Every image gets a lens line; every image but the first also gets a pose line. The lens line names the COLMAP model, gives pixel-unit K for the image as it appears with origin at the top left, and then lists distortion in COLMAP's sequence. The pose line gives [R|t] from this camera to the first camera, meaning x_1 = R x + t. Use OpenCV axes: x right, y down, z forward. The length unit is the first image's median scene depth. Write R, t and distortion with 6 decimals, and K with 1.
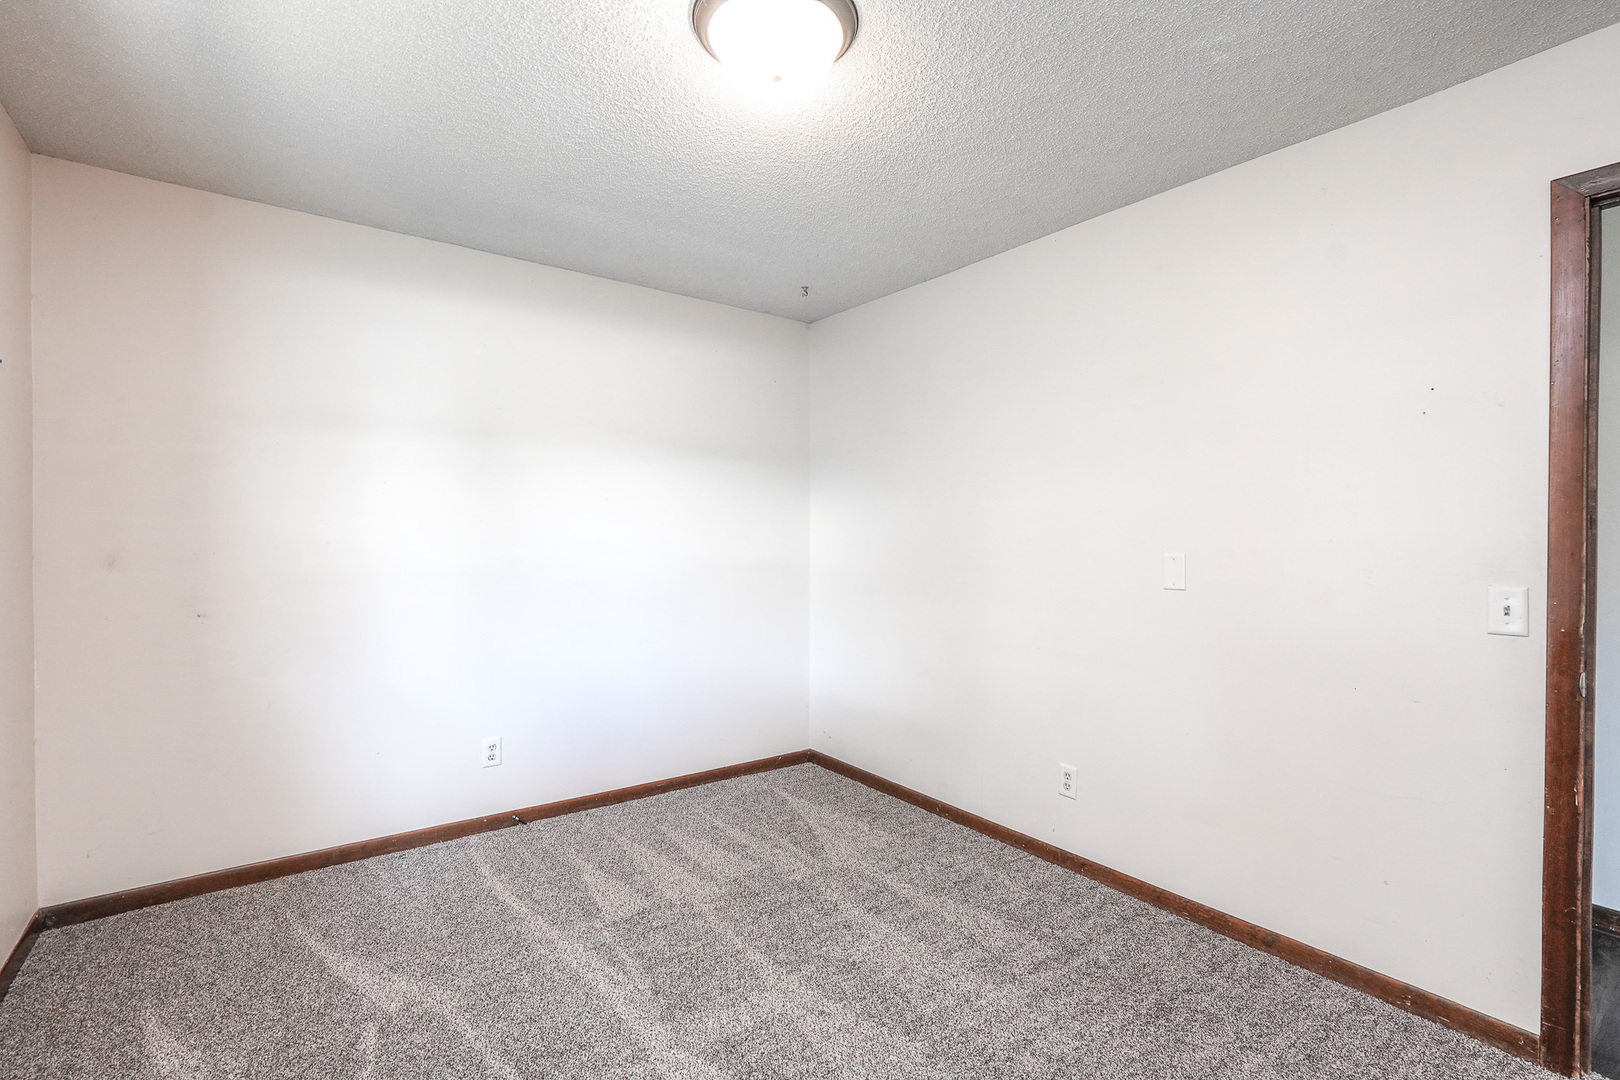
lens RADIAL K [[739.9, 0, 807.4], [0, 739.9, 541.5], [0, 0, 1]] dist [-0.021674, 0.011443]
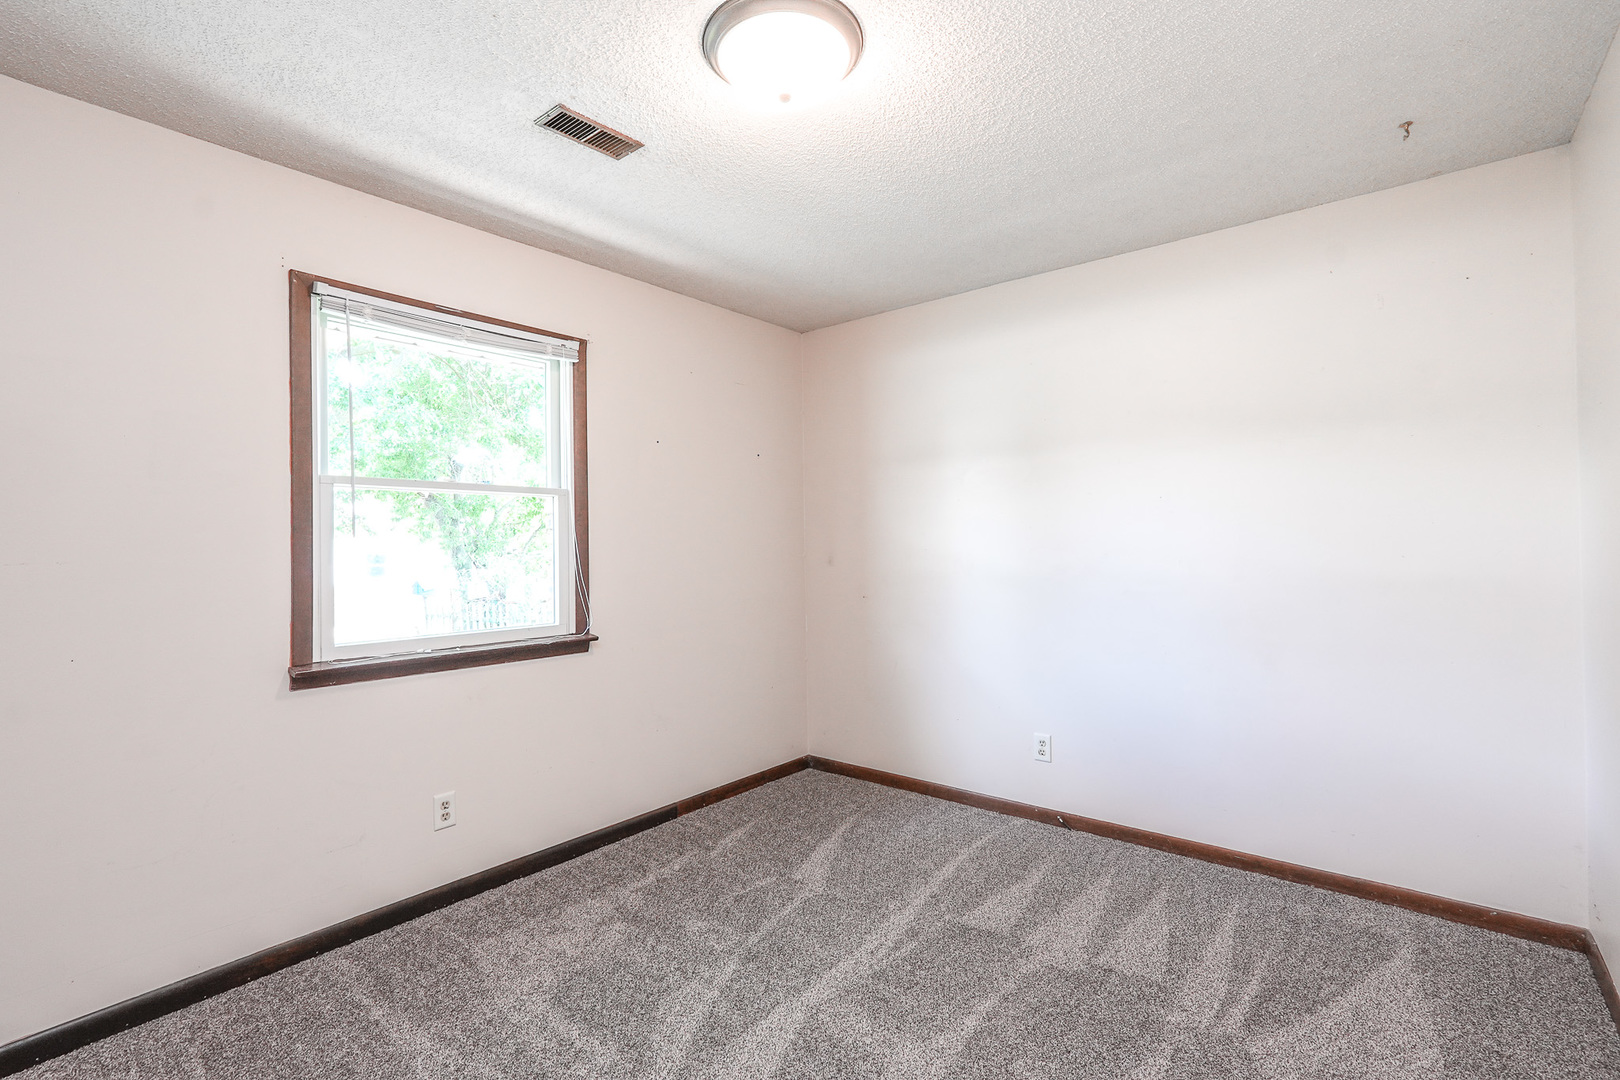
lens RADIAL K [[739.9, 0, 807.4], [0, 739.9, 541.5], [0, 0, 1]] dist [-0.021674, 0.011443]
pose [[0.228995, -0.013010, -0.973341, 0.549966], [0.006098, 0.999910, -0.011931, 0.002945], [0.973409, -0.003203, 0.229053, 0.457476]]
